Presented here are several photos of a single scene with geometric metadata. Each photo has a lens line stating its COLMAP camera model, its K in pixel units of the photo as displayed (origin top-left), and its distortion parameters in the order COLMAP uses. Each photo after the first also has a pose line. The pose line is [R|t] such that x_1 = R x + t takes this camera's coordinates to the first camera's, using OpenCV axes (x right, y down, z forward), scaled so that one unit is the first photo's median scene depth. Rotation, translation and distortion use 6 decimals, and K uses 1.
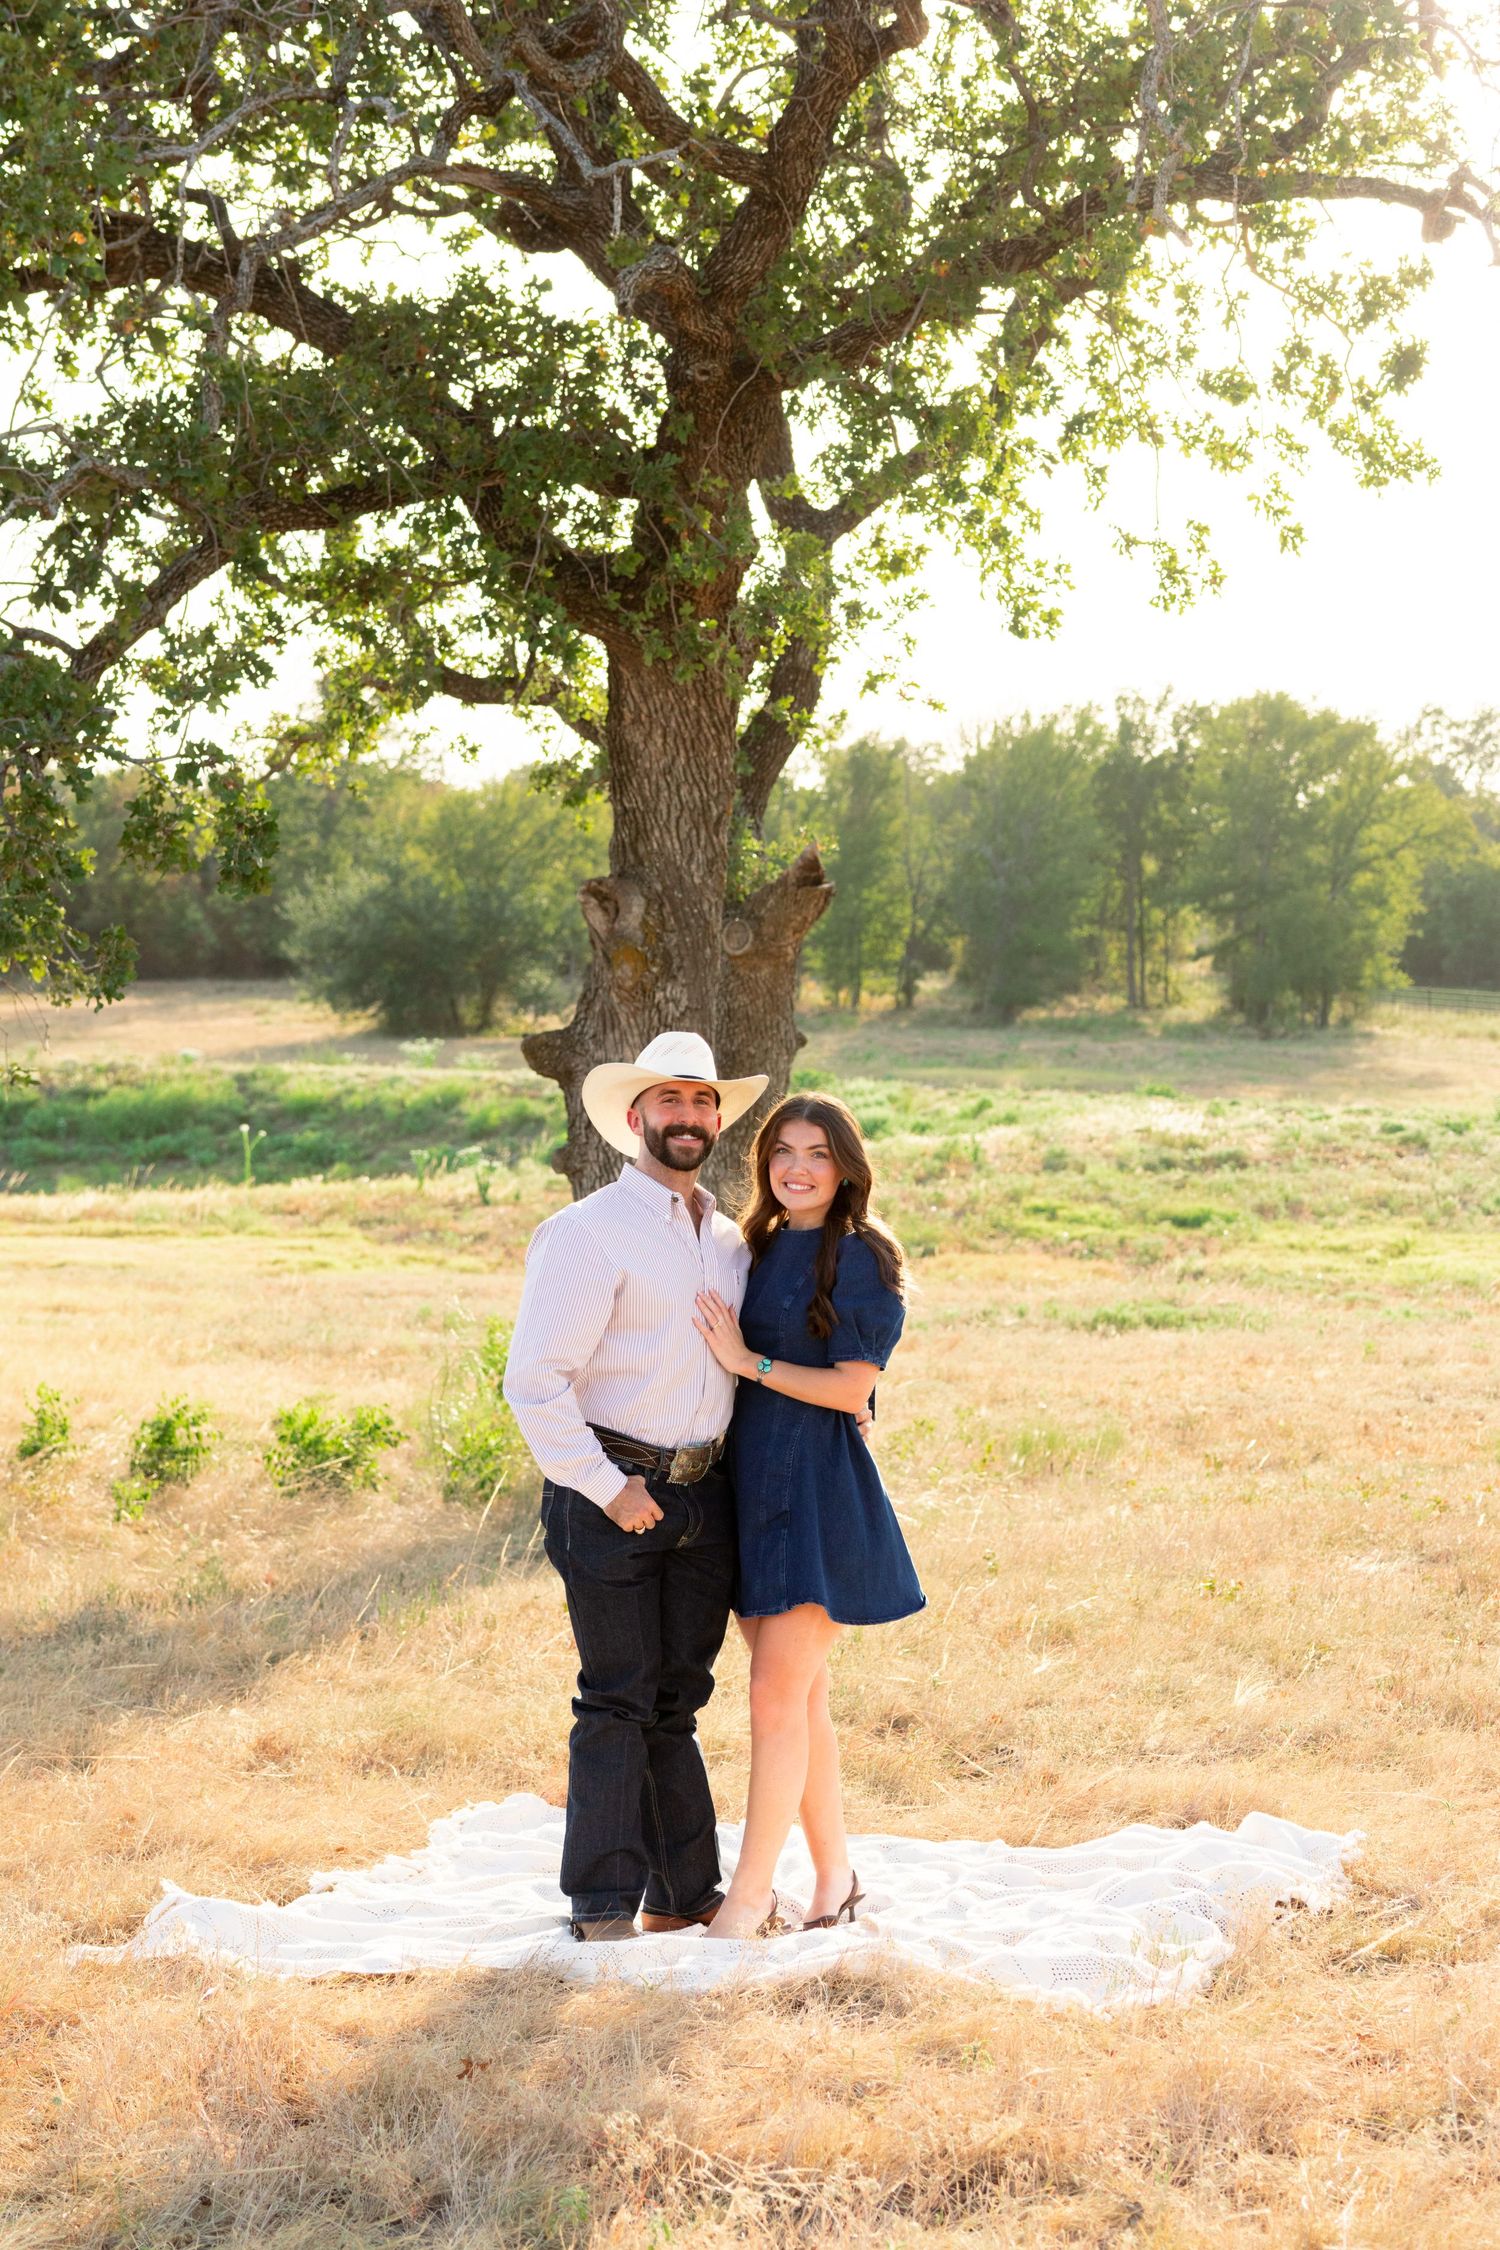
lens RADIAL K [[4873.4, 0, 752.2], [0, 4873.4, 1124.3], [0, 0, 1]] dist [0.023066, 0.000000]
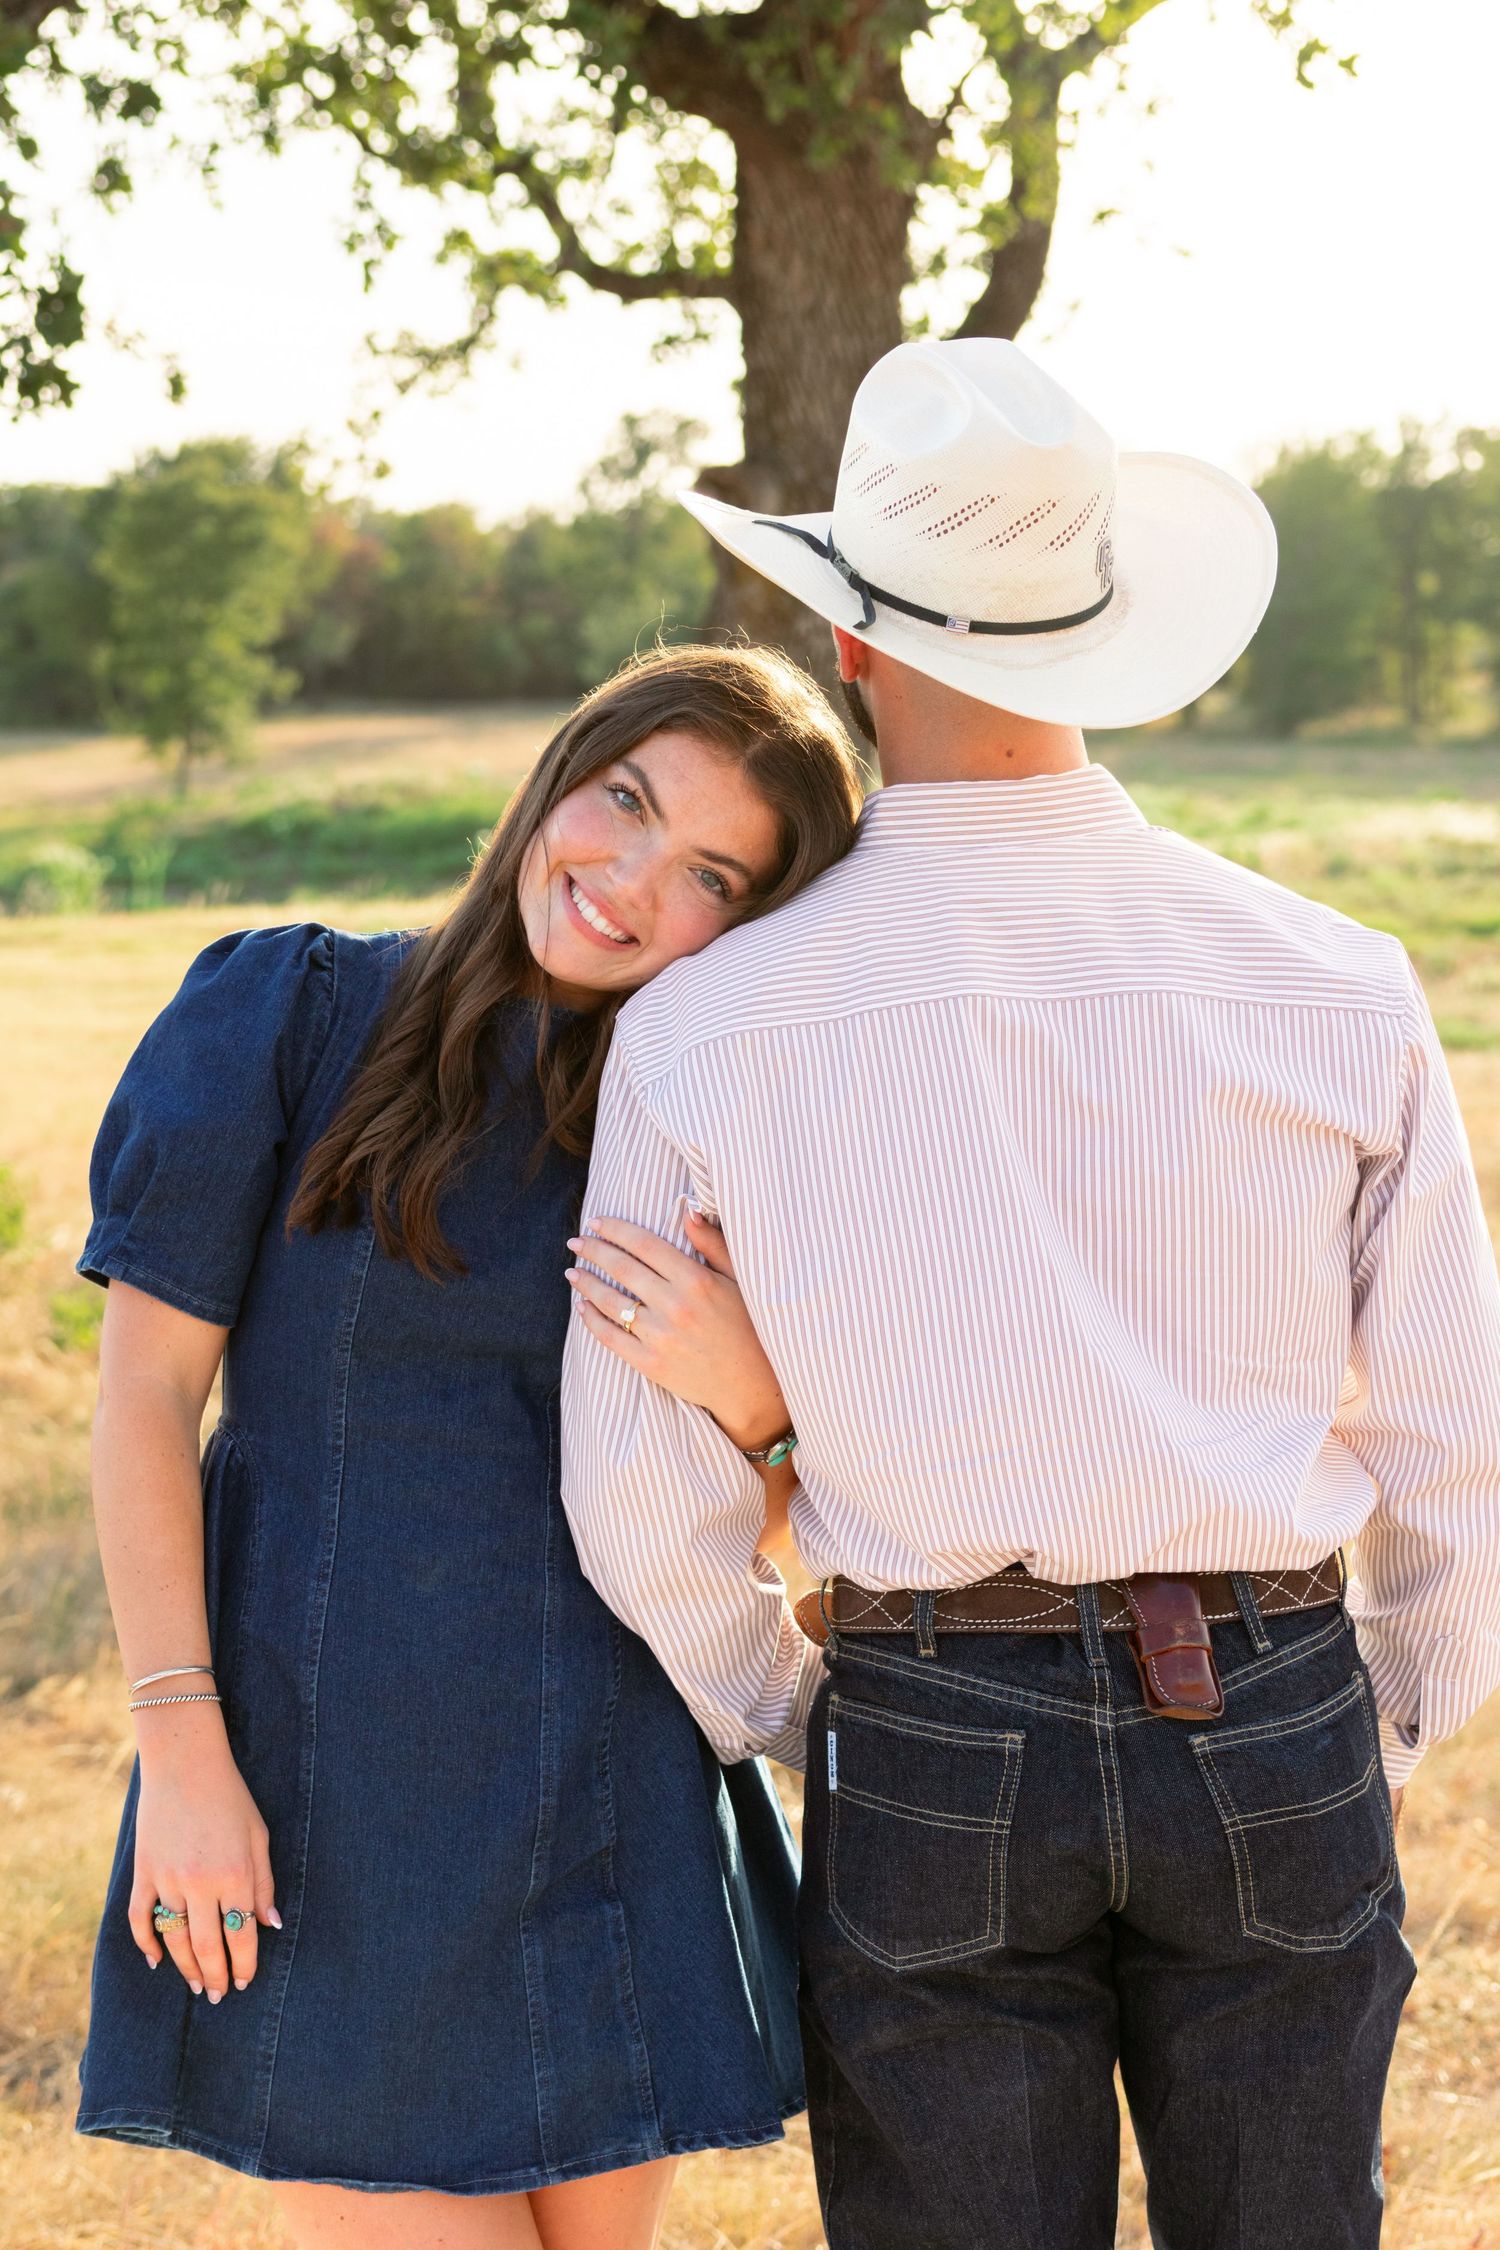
lens RADIAL K [[4075.6, 0, 743.4], [0, 4075.6, 1121.8], [0, 0, 1]] dist [-0.028148, 0.000000]
pose [[0.996760, -0.001941, -0.080410, 0.007842], [0.007238, 0.997818, 0.065626, 0.003117], [0.080107, -0.065996, 0.994599, 0.148957]]
